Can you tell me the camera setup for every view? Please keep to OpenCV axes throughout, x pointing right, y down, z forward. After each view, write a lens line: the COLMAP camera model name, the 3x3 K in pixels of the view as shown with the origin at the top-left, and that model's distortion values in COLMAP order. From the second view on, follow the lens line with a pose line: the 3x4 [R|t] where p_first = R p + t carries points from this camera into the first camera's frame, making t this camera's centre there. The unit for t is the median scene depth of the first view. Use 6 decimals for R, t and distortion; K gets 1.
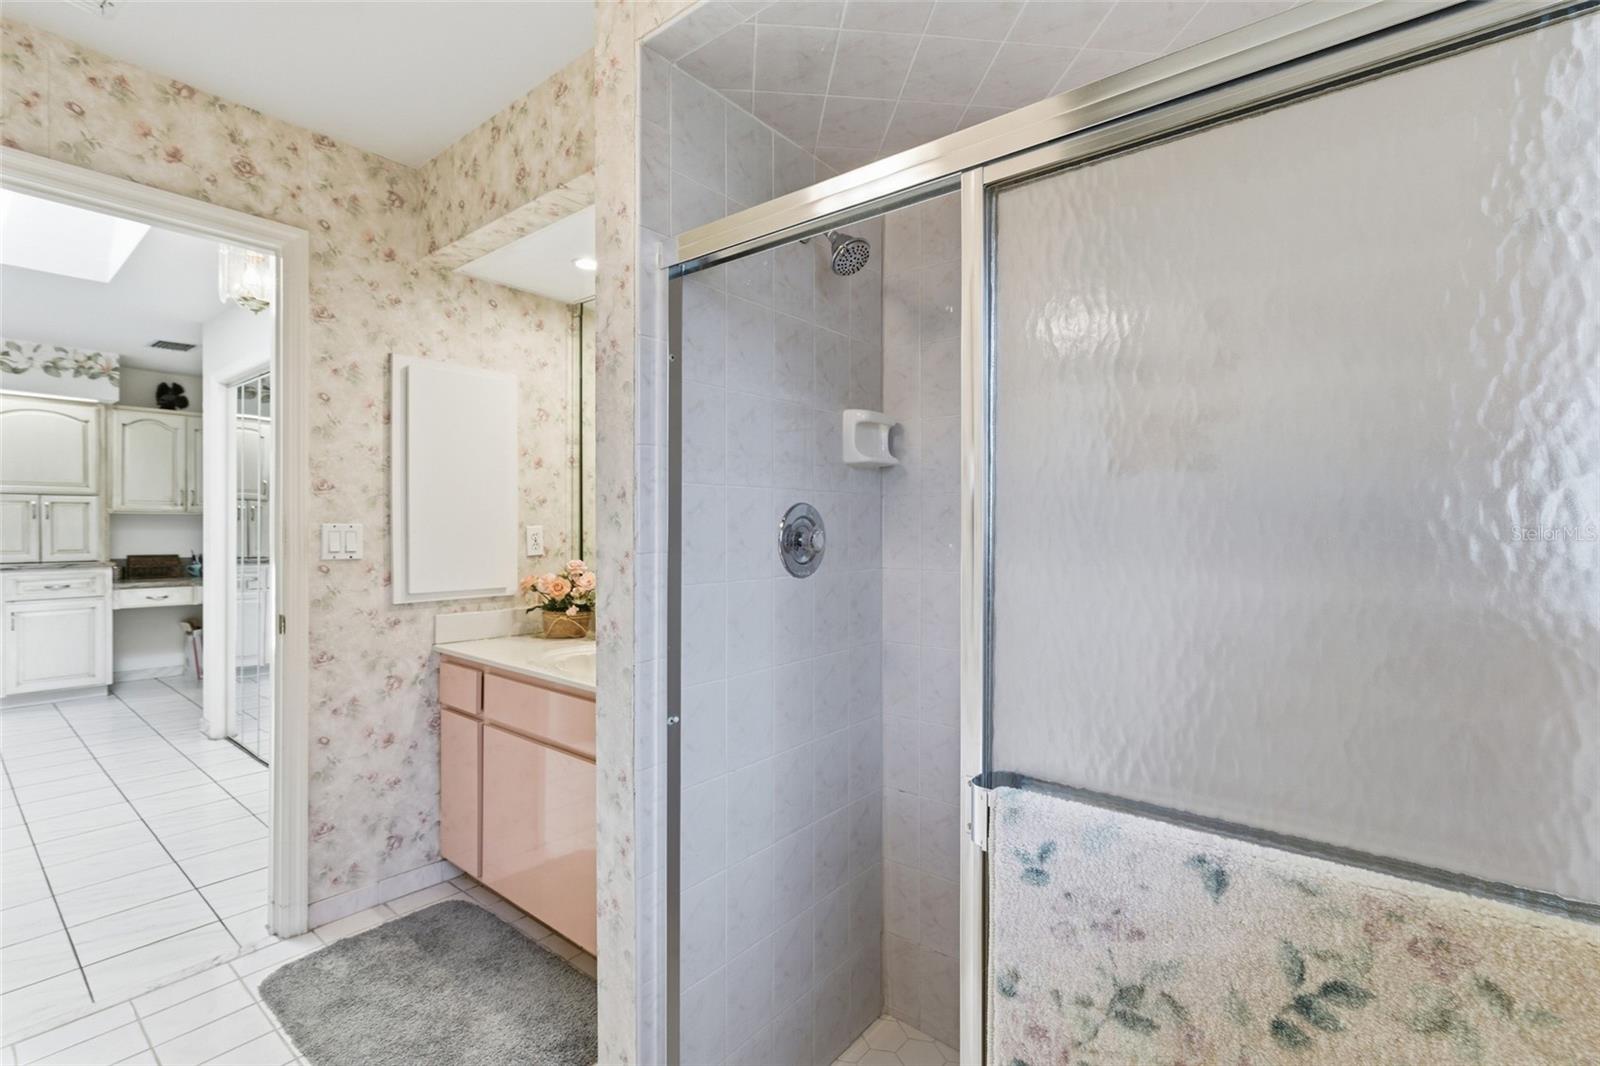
lens RADIAL K [[721.1, 0, 802.3], [0, 721.1, 523.0], [0, 0, 1]] dist [-0.003042, 0.003194]
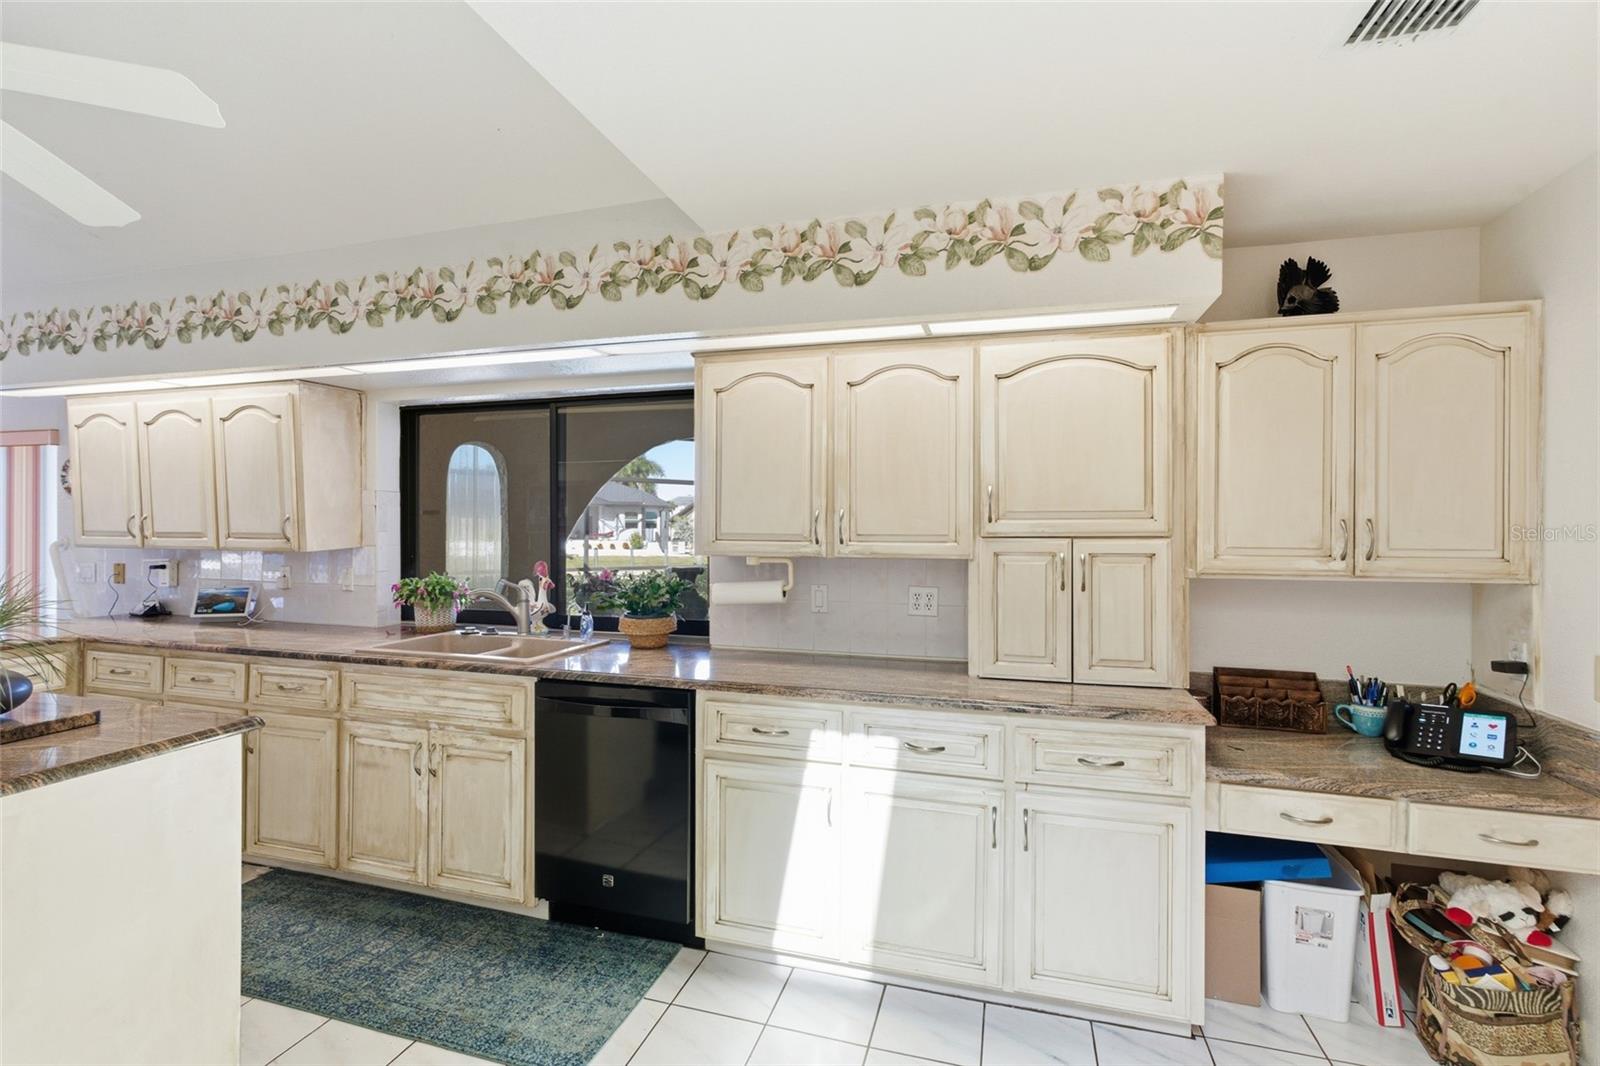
lens RADIAL K [[721.1, 0, 802.3], [0, 721.1, 523.0], [0, 0, 1]] dist [-0.003042, 0.003194]
pose [[0.389167, -0.000653, -0.921167, -0.673912], [-0.005892, 0.999978, -0.003199, -0.044189], [0.921149, 0.006673, 0.389154, 0.637957]]
